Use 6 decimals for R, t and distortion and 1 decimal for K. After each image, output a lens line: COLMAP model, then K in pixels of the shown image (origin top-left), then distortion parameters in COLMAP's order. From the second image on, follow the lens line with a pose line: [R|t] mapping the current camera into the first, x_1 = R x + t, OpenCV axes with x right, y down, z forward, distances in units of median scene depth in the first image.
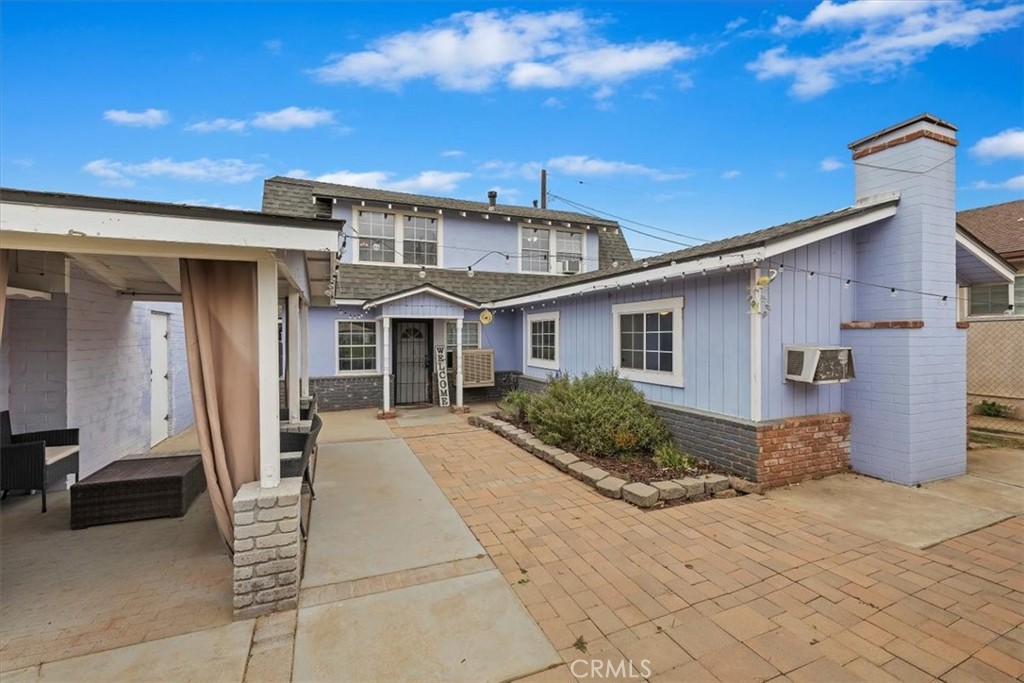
lens RADIAL K [[430.5, 0, 513.8], [0, 430.5, 338.8], [0, 0, 1]] dist [0.000879, 0.000597]
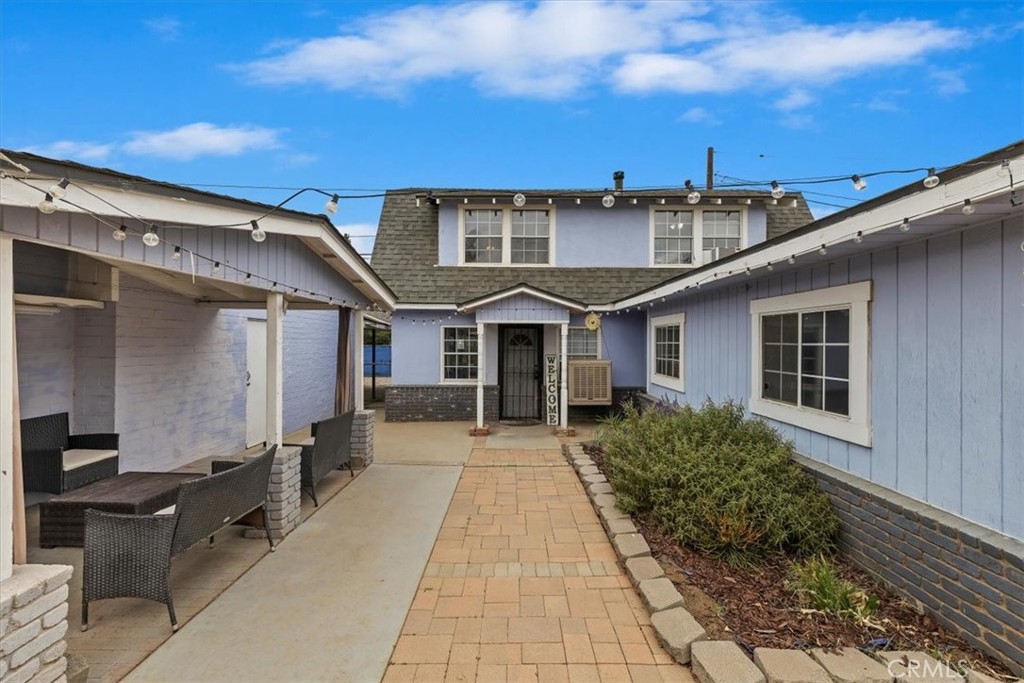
lens RADIAL K [[430.5, 0, 513.8], [0, 430.5, 338.8], [0, 0, 1]] dist [0.000879, 0.000597]
pose [[0.922145, 0.007112, -0.386780, 0.111424], [-0.011828, 0.999882, -0.009814, -0.007807], [0.386665, 0.013625, 0.922120, 0.189433]]
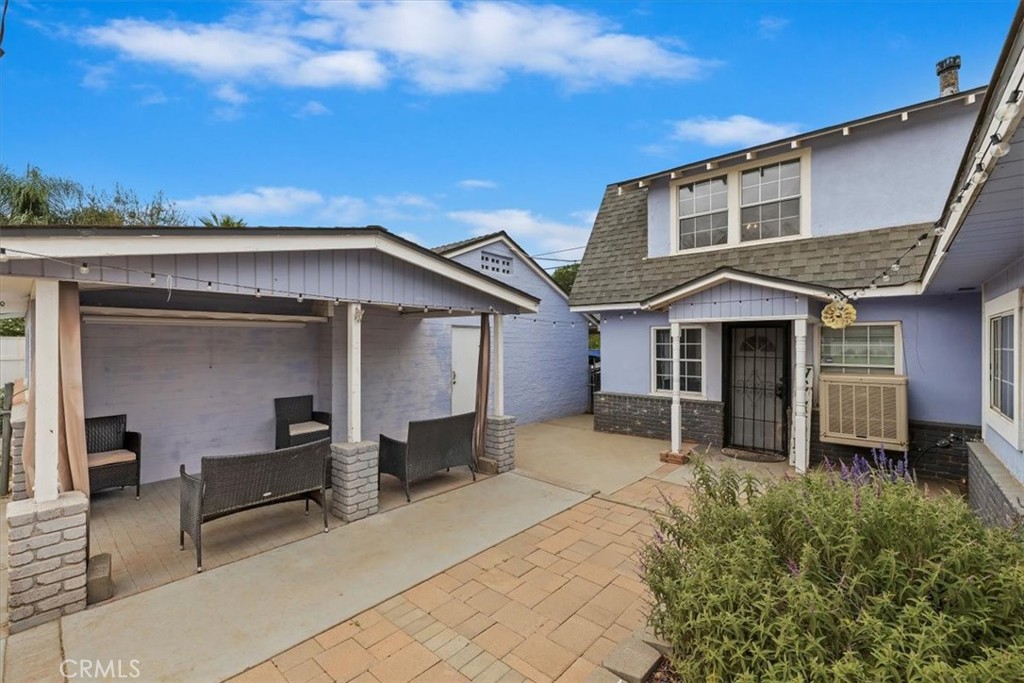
lens RADIAL K [[433.2, 0, 512.0], [0, 433.2, 341.5], [0, 0, 1]] dist [0.000358, 0.000714]
pose [[0.436028, 0.002315, -0.899930, 0.228734], [-0.010873, 0.999937, -0.002695, -0.012175], [0.899868, 0.010960, 0.436025, 0.416572]]
